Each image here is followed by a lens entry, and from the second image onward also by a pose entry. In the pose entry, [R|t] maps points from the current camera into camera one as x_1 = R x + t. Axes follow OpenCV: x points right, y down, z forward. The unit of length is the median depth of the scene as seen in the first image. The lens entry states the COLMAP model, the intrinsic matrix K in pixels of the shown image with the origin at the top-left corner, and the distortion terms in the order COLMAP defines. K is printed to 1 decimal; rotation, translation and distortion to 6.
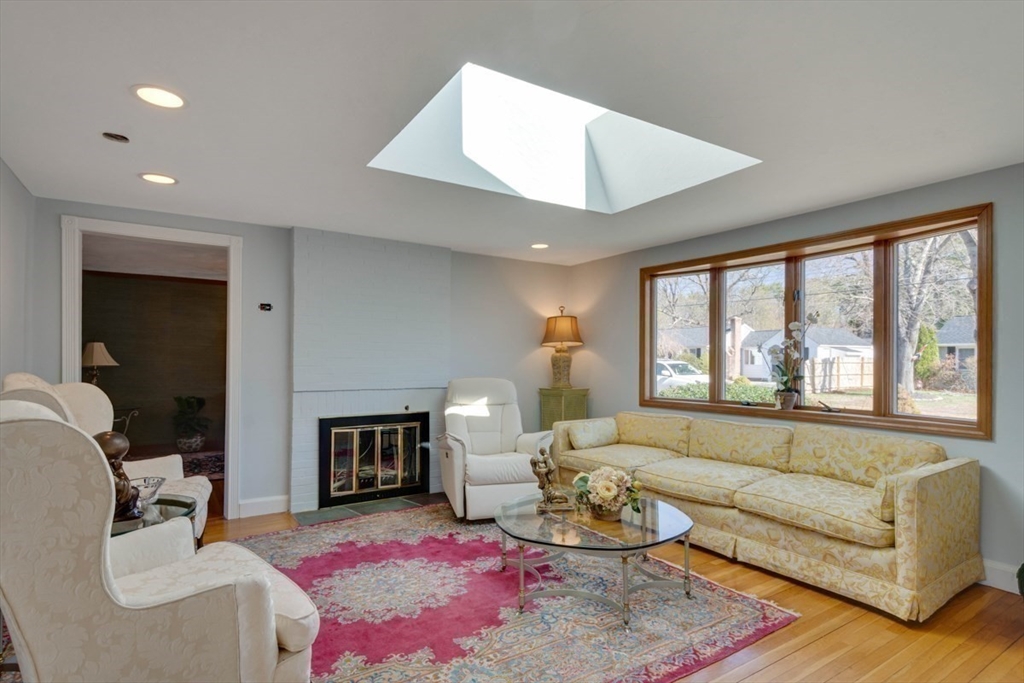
lens RADIAL K [[533.9, 0, 517.8], [0, 533.9, 367.0], [0, 0, 1]] dist [0.005744, -0.000122]
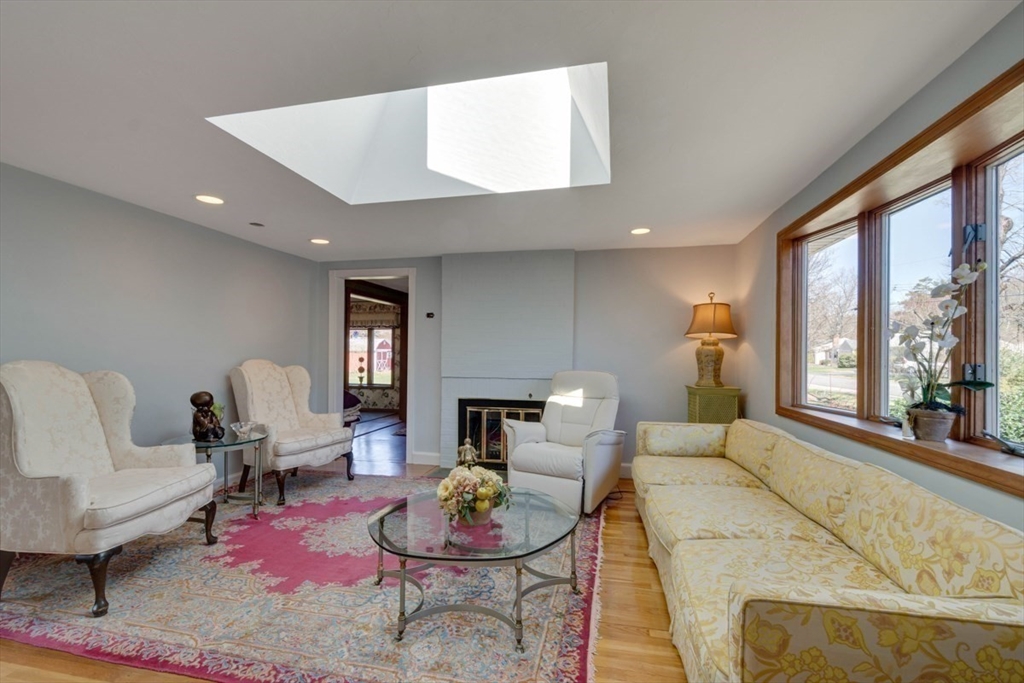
lens RADIAL K [[457.1, 0, 518.0], [0, 457.1, 355.2], [0, 0, 1]] dist [0.015542, -0.000829]
pose [[0.696601, 0.001720, -0.717457, 0.529239], [-0.013121, 0.999860, -0.010343, 0.001252], [0.717339, 0.016618, 0.696527, 0.334643]]
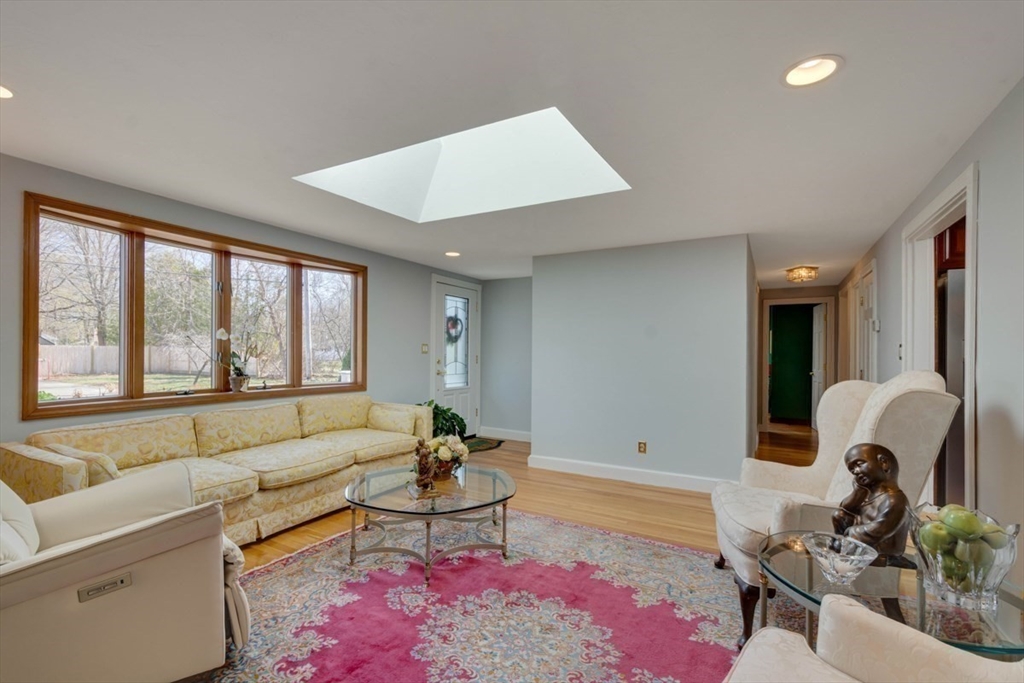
lens RADIAL K [[457.1, 0, 512.5], [0, 457.1, 346.9], [0, 0, 1]] dist [0.015542, -0.000829]
pose [[-0.442783, 0.002816, 0.896624, -0.570807], [-0.003373, 0.999983, -0.004806, -0.009199], [-0.896622, -0.005152, -0.442766, 0.884826]]
